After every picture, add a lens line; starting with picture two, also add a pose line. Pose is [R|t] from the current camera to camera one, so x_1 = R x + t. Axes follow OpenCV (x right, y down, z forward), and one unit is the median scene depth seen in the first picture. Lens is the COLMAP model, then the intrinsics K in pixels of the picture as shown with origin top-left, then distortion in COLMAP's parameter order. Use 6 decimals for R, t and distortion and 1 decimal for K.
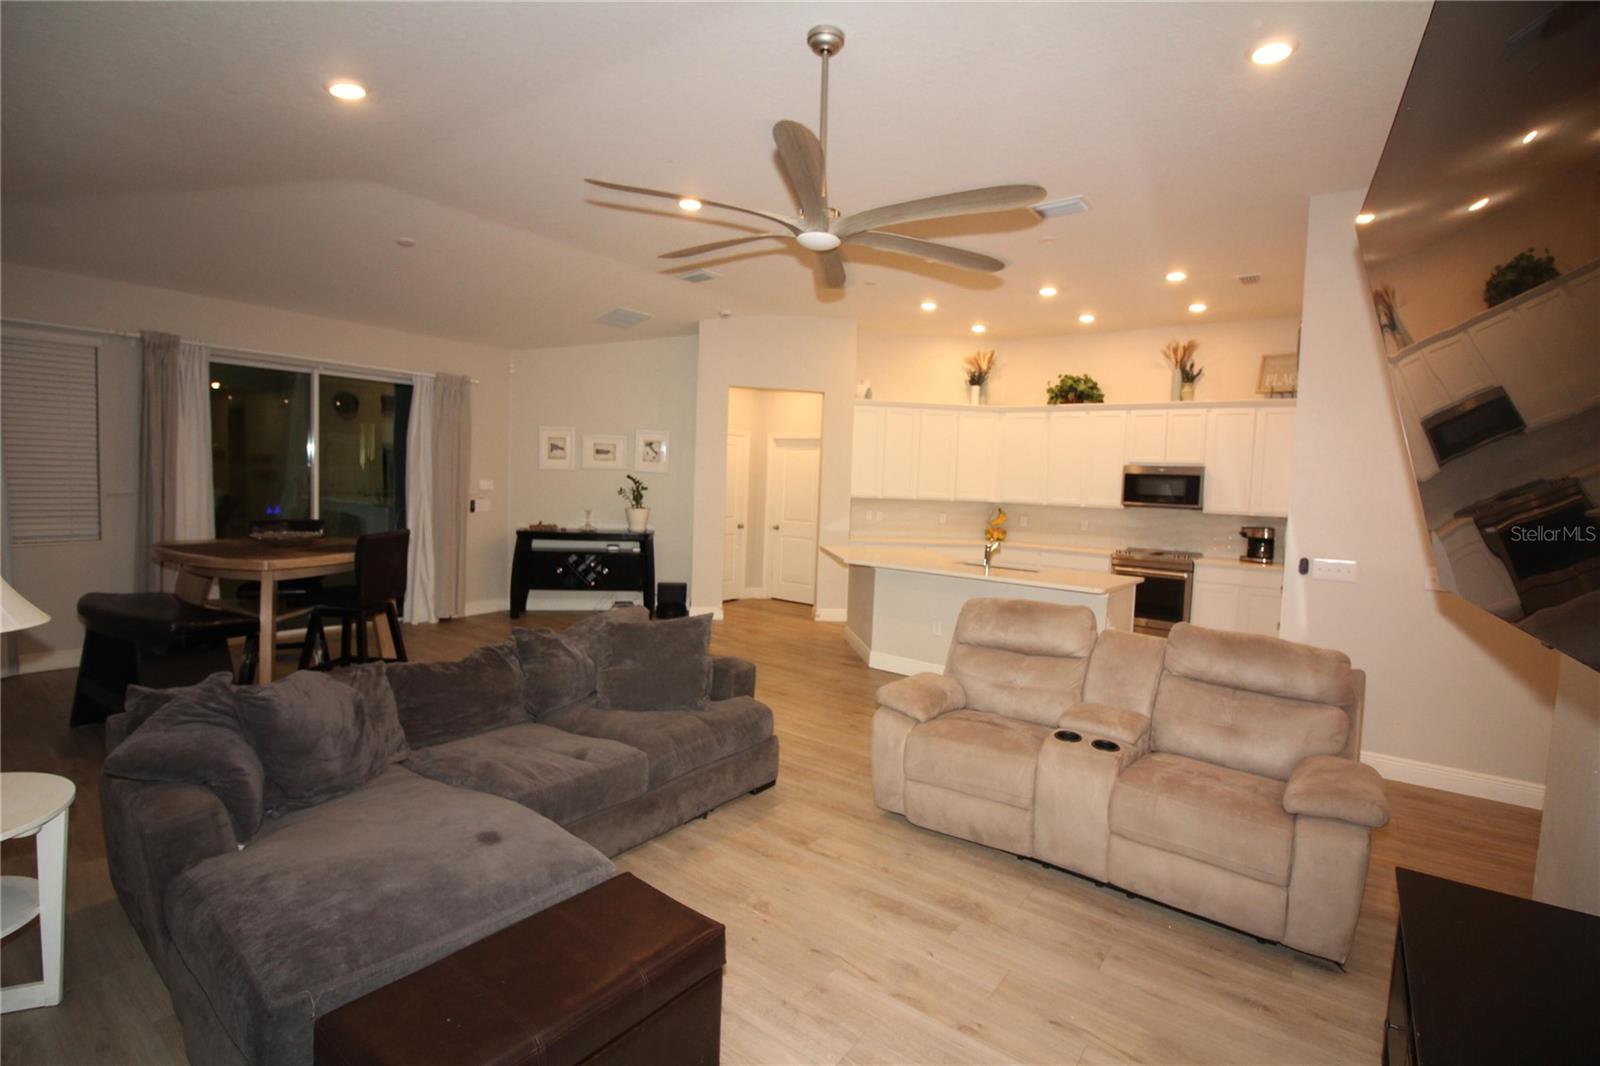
lens RADIAL K [[738.2, 0, 805.4], [0, 738.2, 524.6], [0, 0, 1]] dist [0.000228, -0.013589]
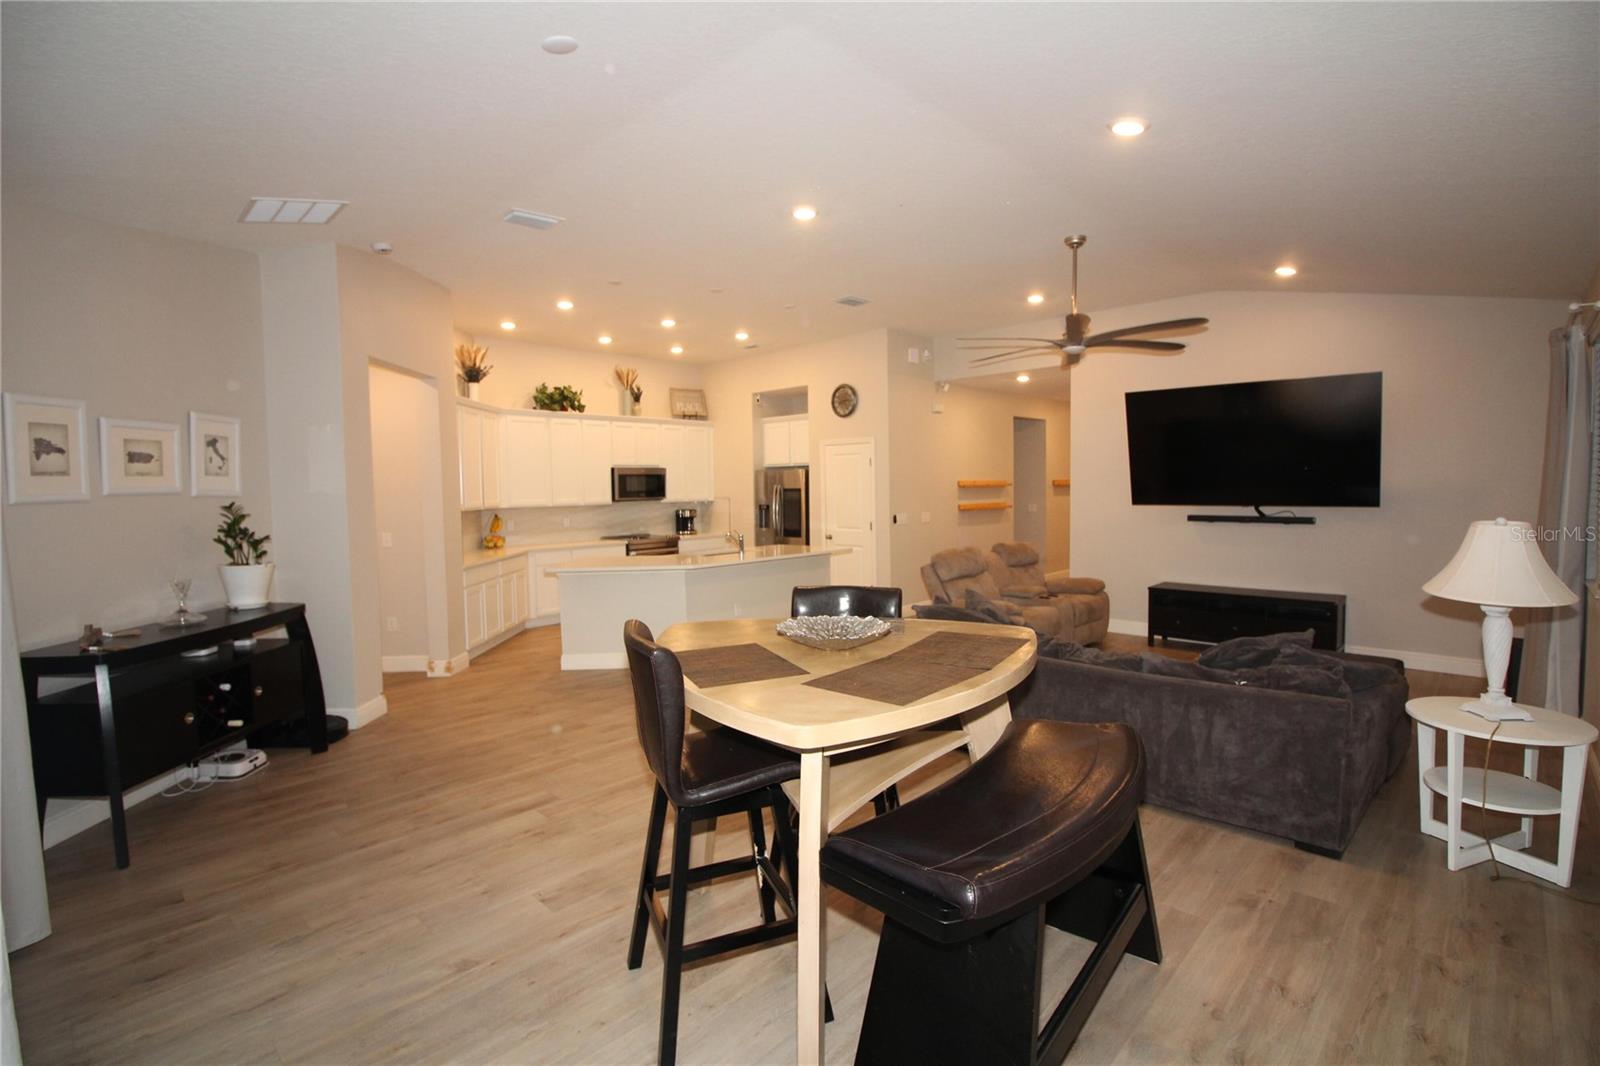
lens RADIAL K [[738.2, 0, 805.4], [0, 738.2, 524.6], [0, 0, 1]] dist [0.000228, -0.013589]
pose [[0.121519, -0.093652, 0.988161, -0.697425], [0.083336, 0.992987, 0.083861, -0.061130], [-0.989085, 0.072159, 0.128471, 0.534416]]
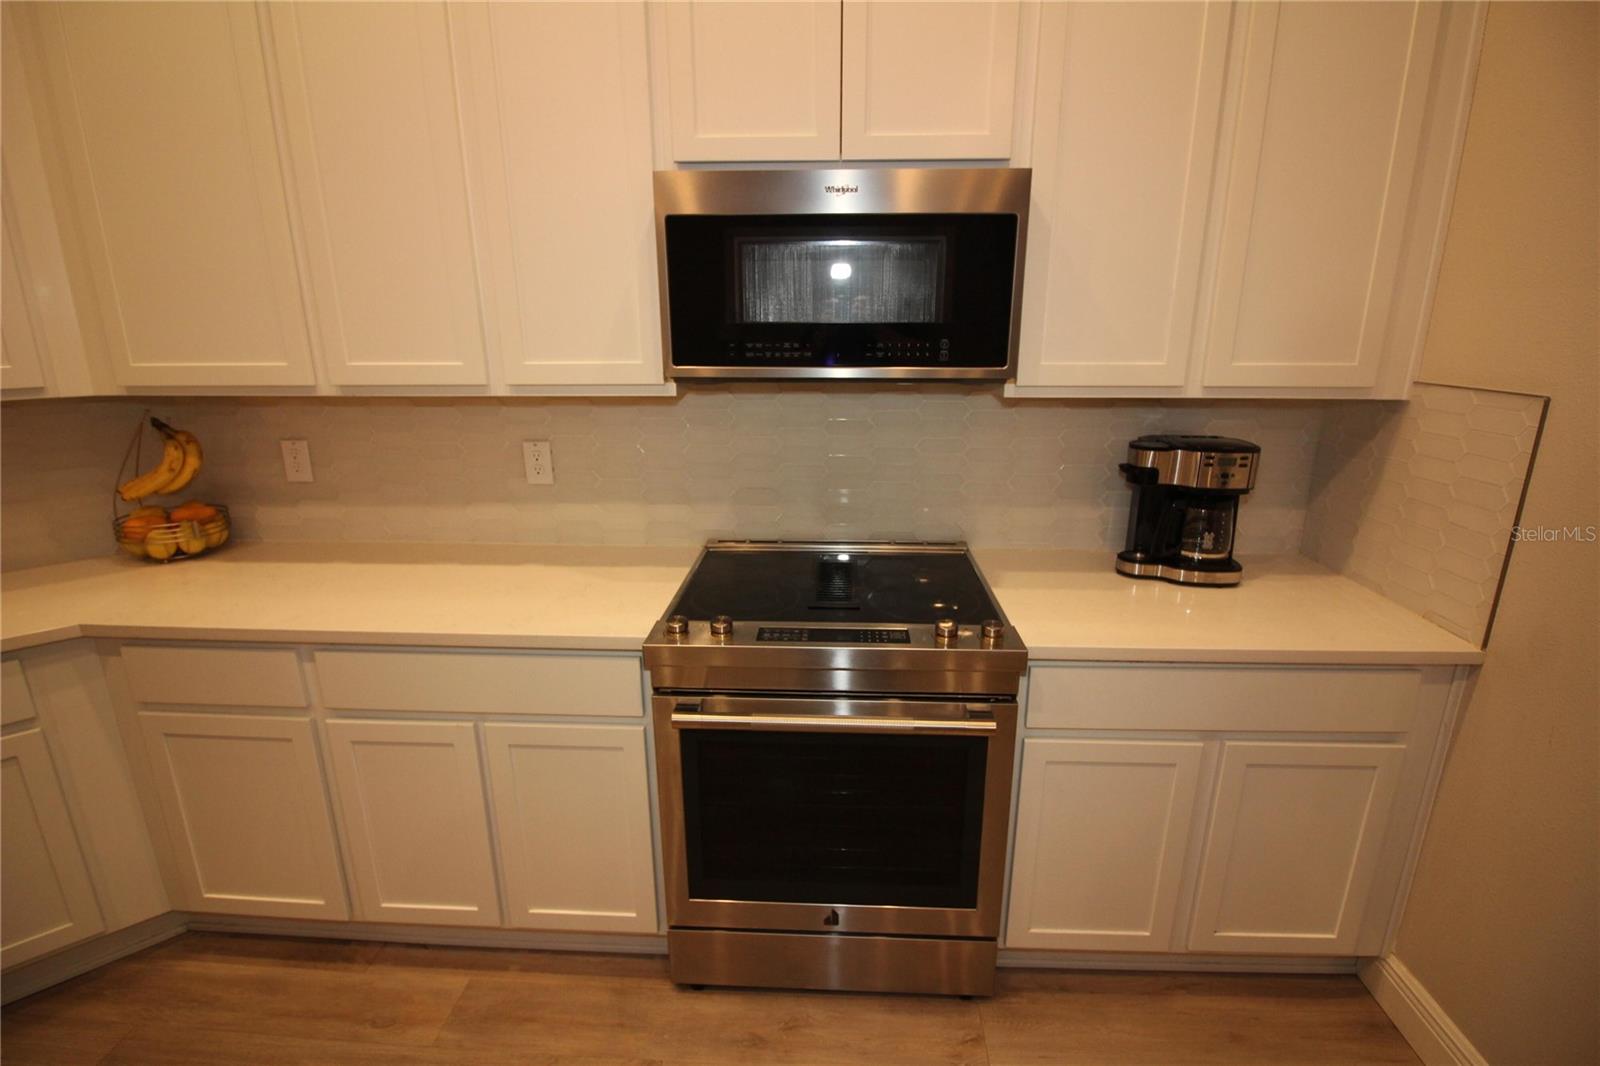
lens RADIAL K [[738.2, 0, 805.4], [0, 738.2, 524.6], [0, 0, 1]] dist [0.000228, -0.013589]
pose [[0.837605, -0.183061, 0.514691, 0.339761], [0.070808, 0.970614, 0.229988, -0.031308], [-0.541669, -0.156195, 0.825953, 0.782406]]
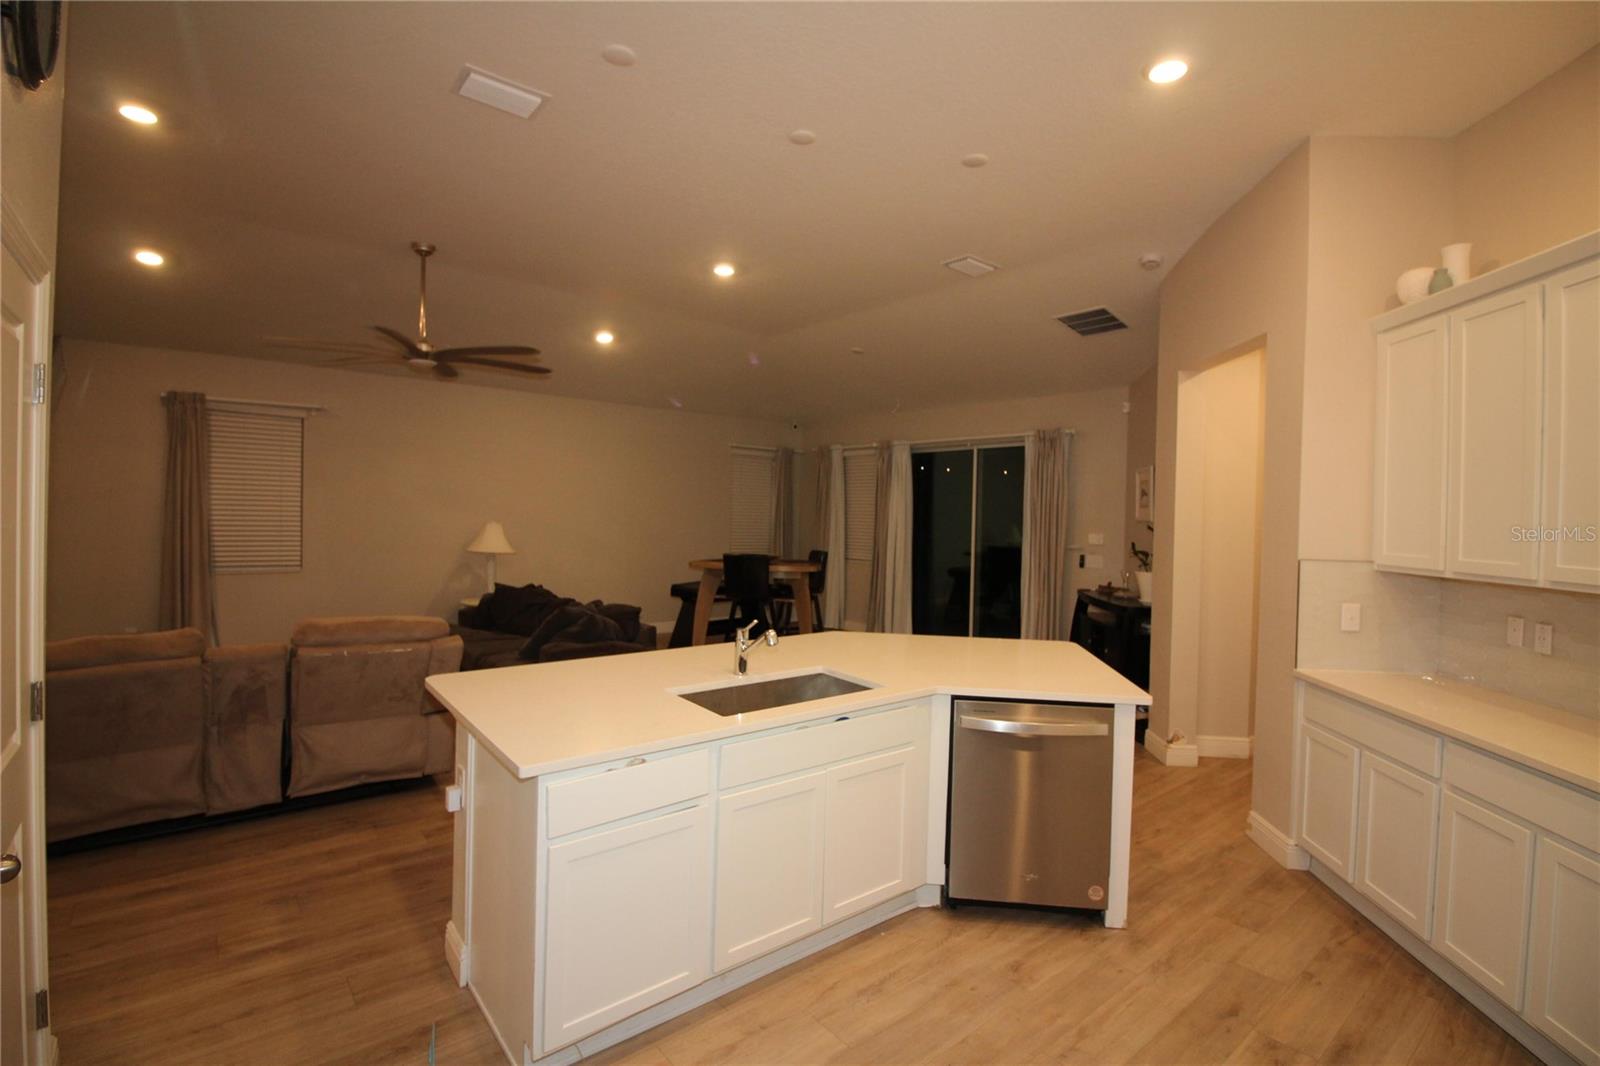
lens RADIAL K [[738.2, 0, 805.4], [0, 738.2, 524.6], [0, 0, 1]] dist [0.000228, -0.013589]
pose [[-0.233268, -0.027964, -0.972010, 0.528695], [-0.097303, 0.995241, -0.005281, -0.030927], [0.967532, 0.093347, -0.234878, 0.841473]]
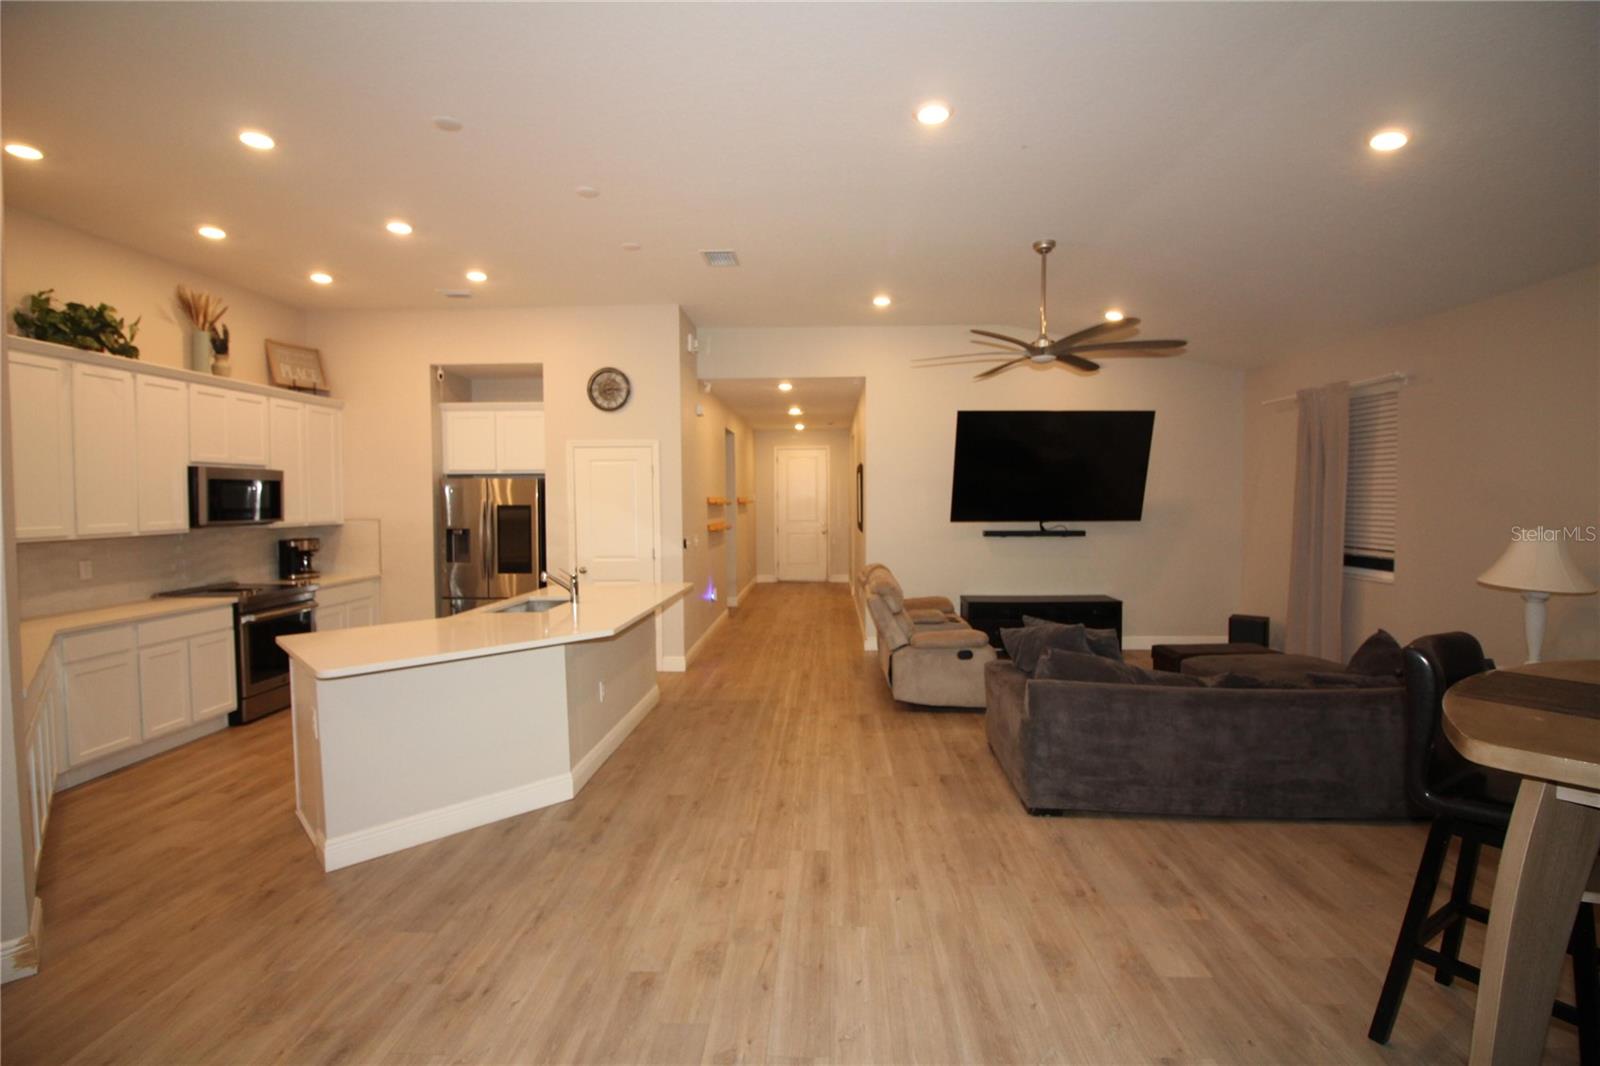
lens RADIAL K [[738.2, 0, 805.4], [0, 738.2, 524.6], [0, 0, 1]] dist [0.000228, -0.013589]
pose [[-0.574018, -0.064005, 0.816337, -0.404036], [0.037461, 0.993844, 0.104264, -0.074335], [-0.817985, 0.090430, -0.568087, 0.909446]]
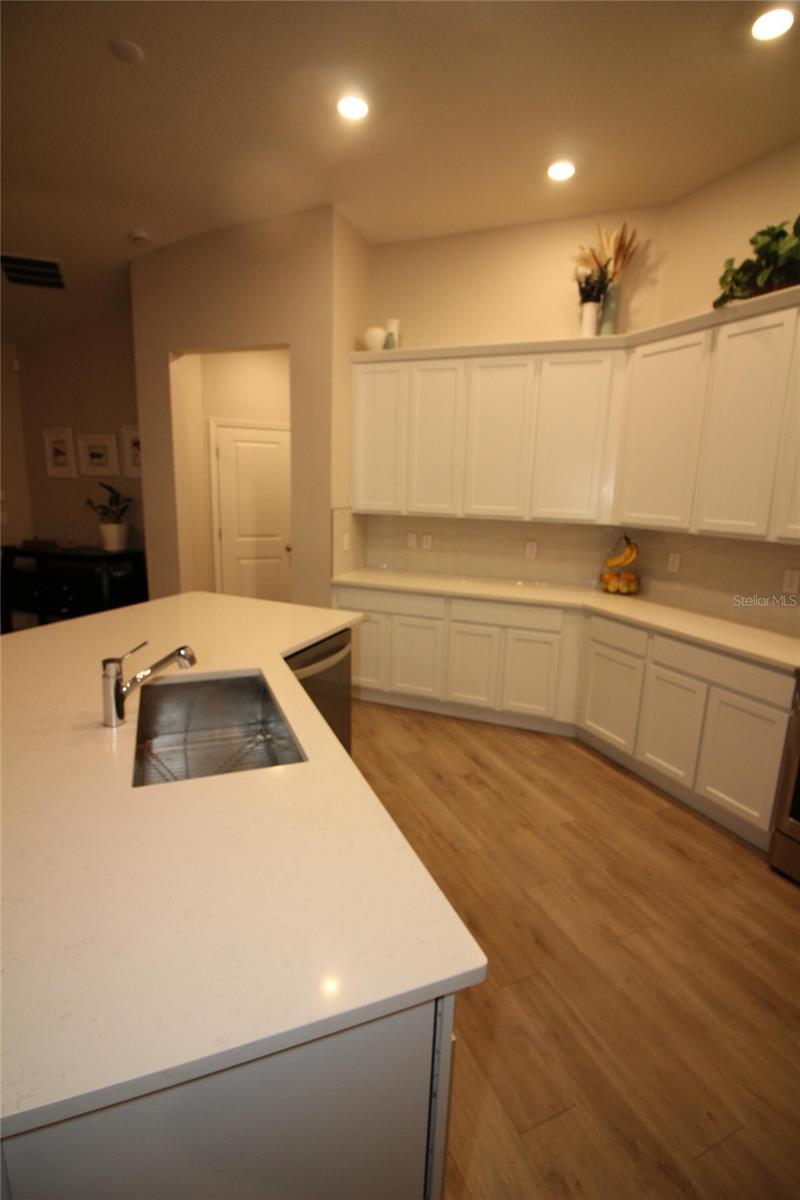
lens RADIAL K [[553.6, 0, 397.4], [0, 553.6, 596.6], [0, 0, 1]] dist [0.000228, -0.013589]
pose [[0.866827, 0.085173, -0.491280, 0.354609], [-0.028433, 0.992142, 0.121841, -0.025694], [0.497797, -0.091647, 0.862438, 0.620711]]
